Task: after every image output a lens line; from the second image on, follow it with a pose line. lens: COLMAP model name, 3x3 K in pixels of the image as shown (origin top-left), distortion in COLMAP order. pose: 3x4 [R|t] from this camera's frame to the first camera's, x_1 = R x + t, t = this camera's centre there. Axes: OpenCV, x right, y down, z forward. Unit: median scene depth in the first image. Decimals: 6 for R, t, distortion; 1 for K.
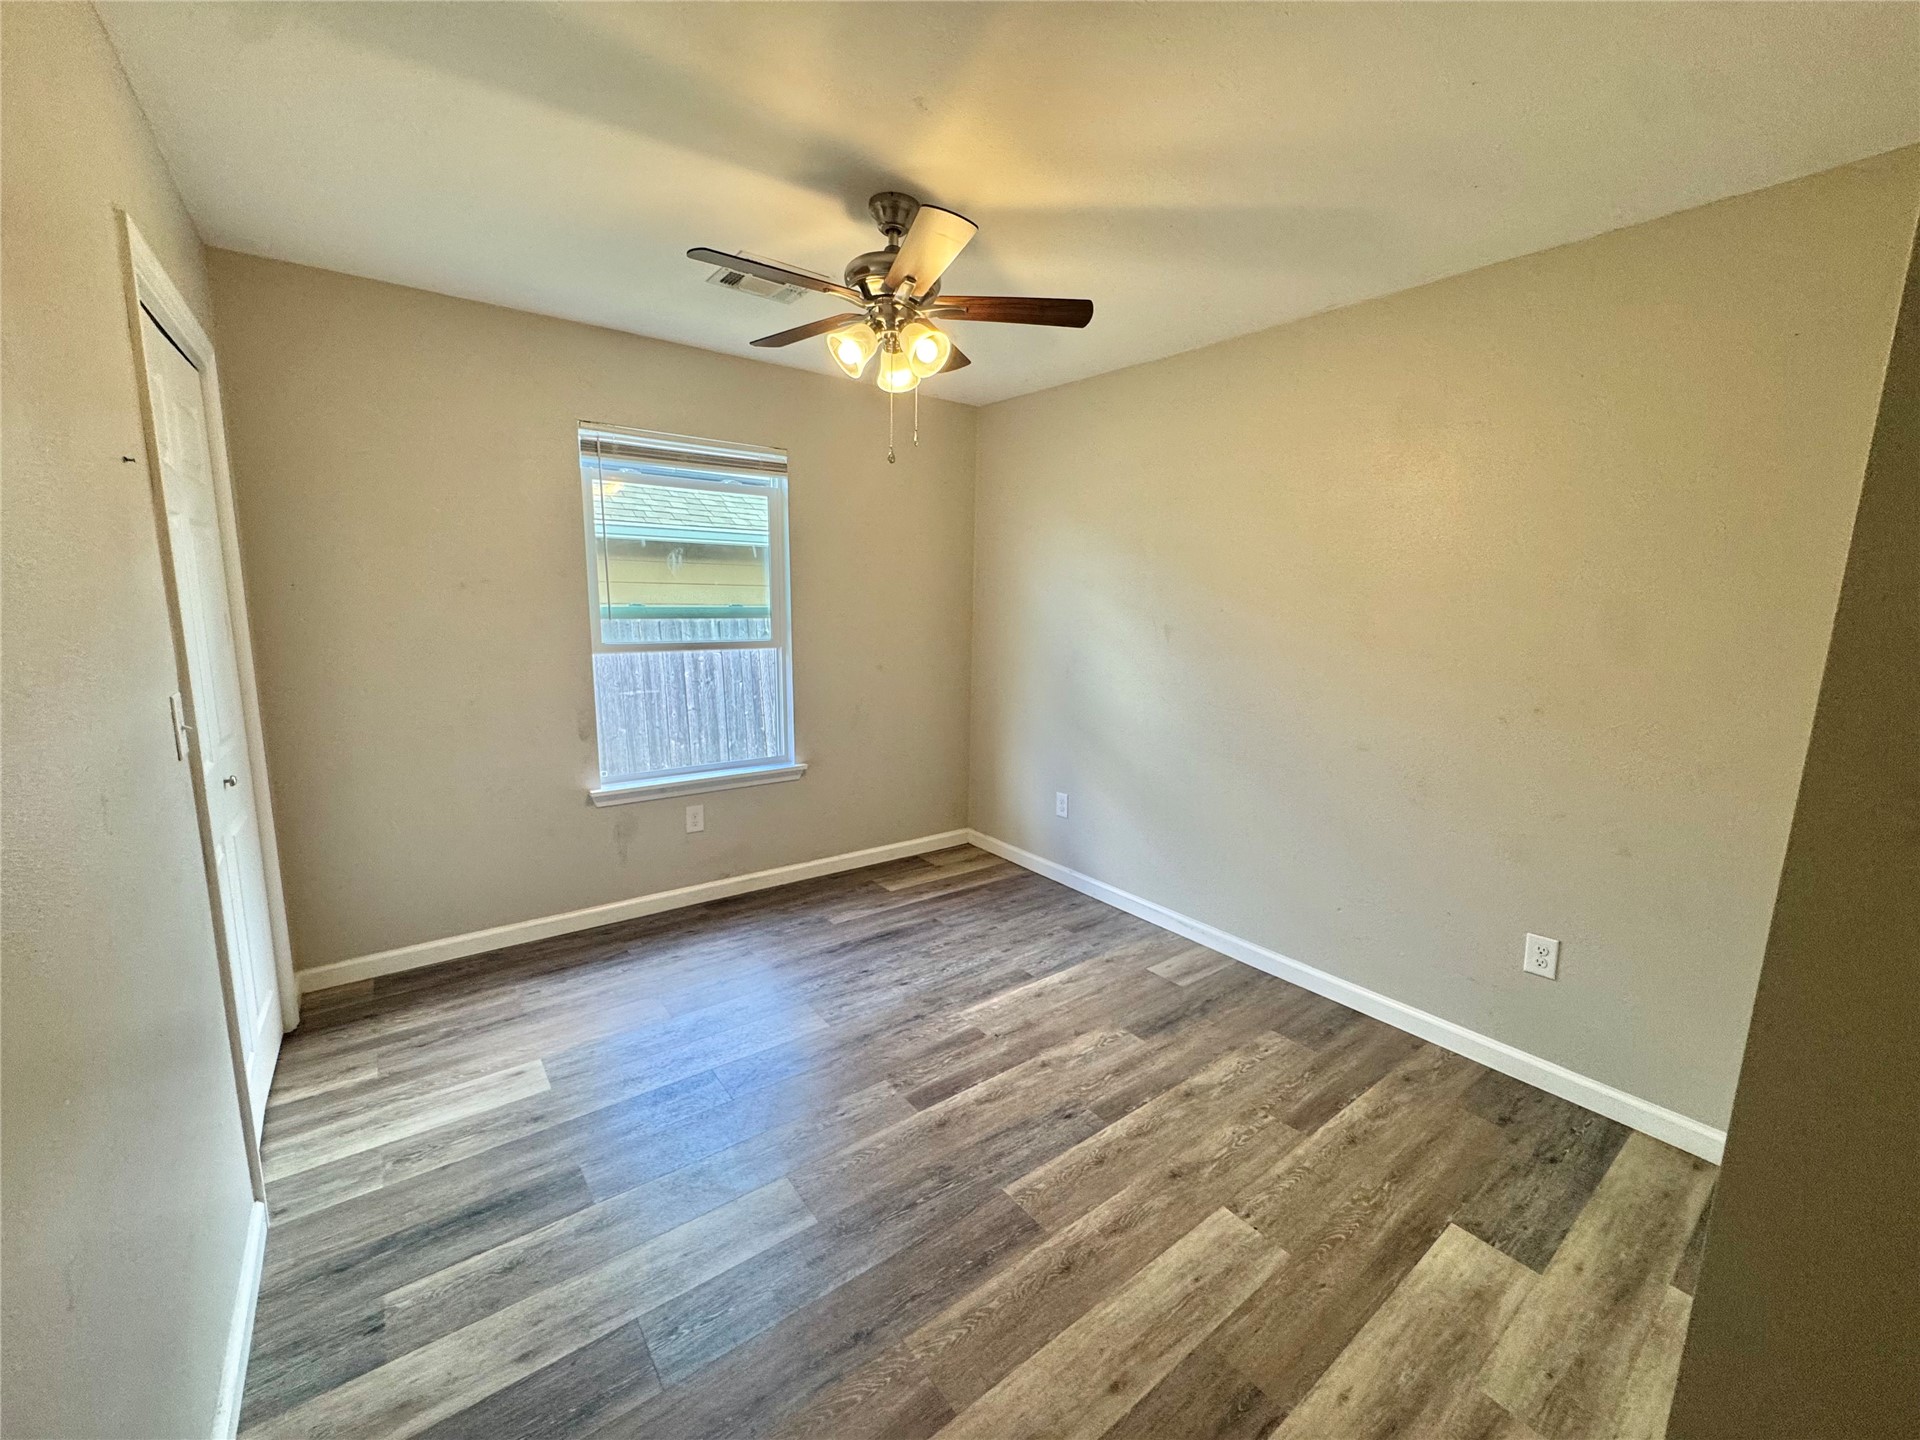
lens RADIAL K [[766.6, 0, 961.2], [0, 766.6, 717.3], [0, 0, 1]] dist [0.000875, 0.000427]
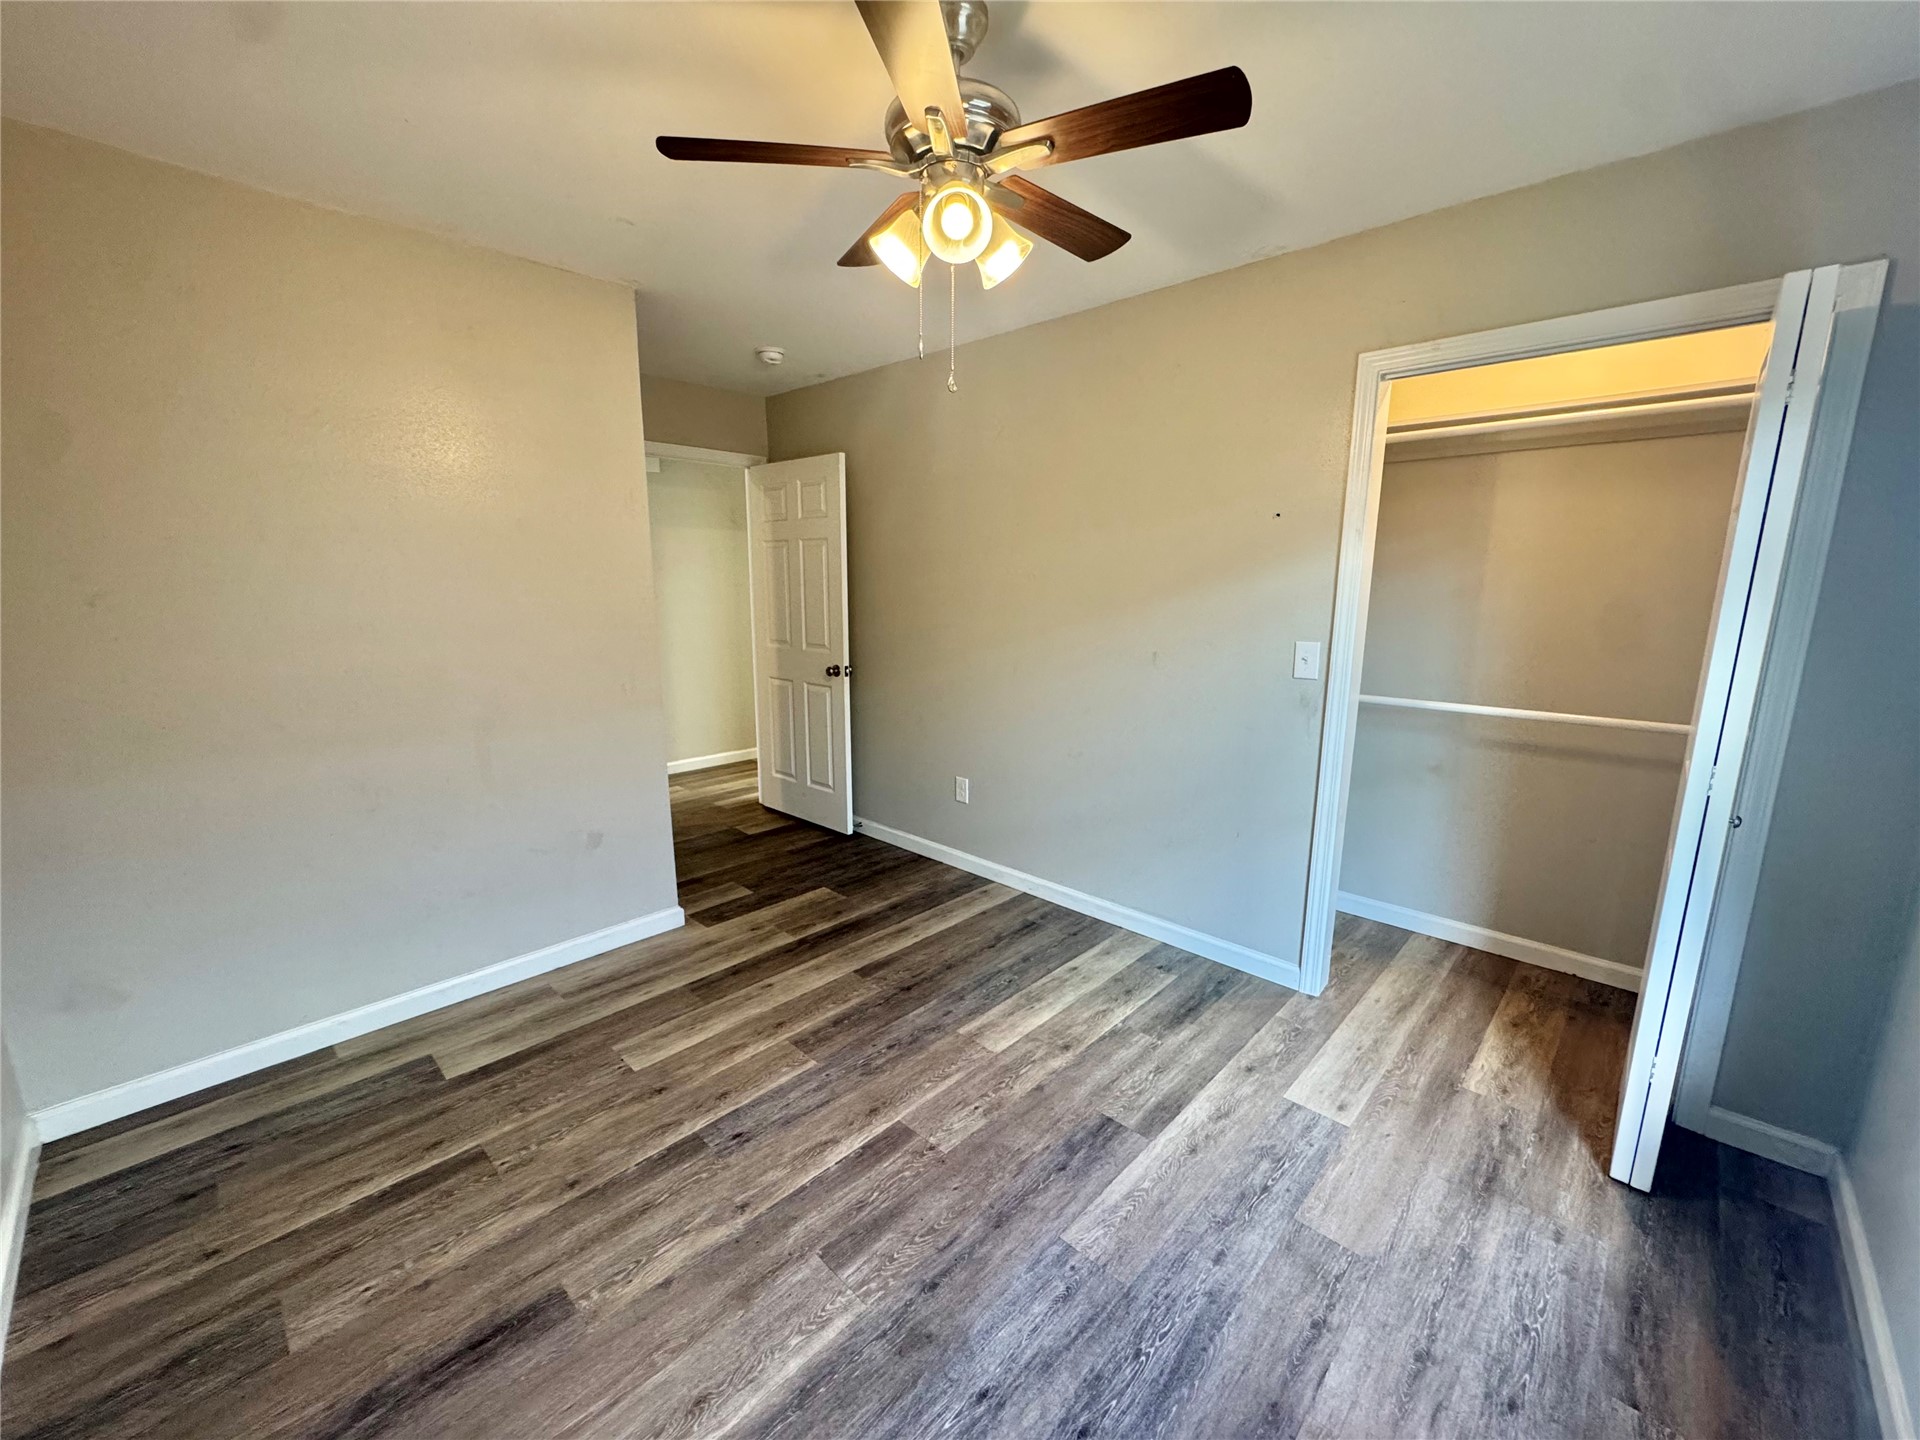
lens RADIAL K [[766.6, 0, 948.3], [0, 766.6, 731.0], [0, 0, 1]] dist [0.000875, 0.000427]
pose [[-0.990124, 0.004164, -0.140129, 0.015832], [-0.045197, 0.936707, 0.347184, -0.276696], [0.132706, 0.350089, -0.927269, 1.770038]]
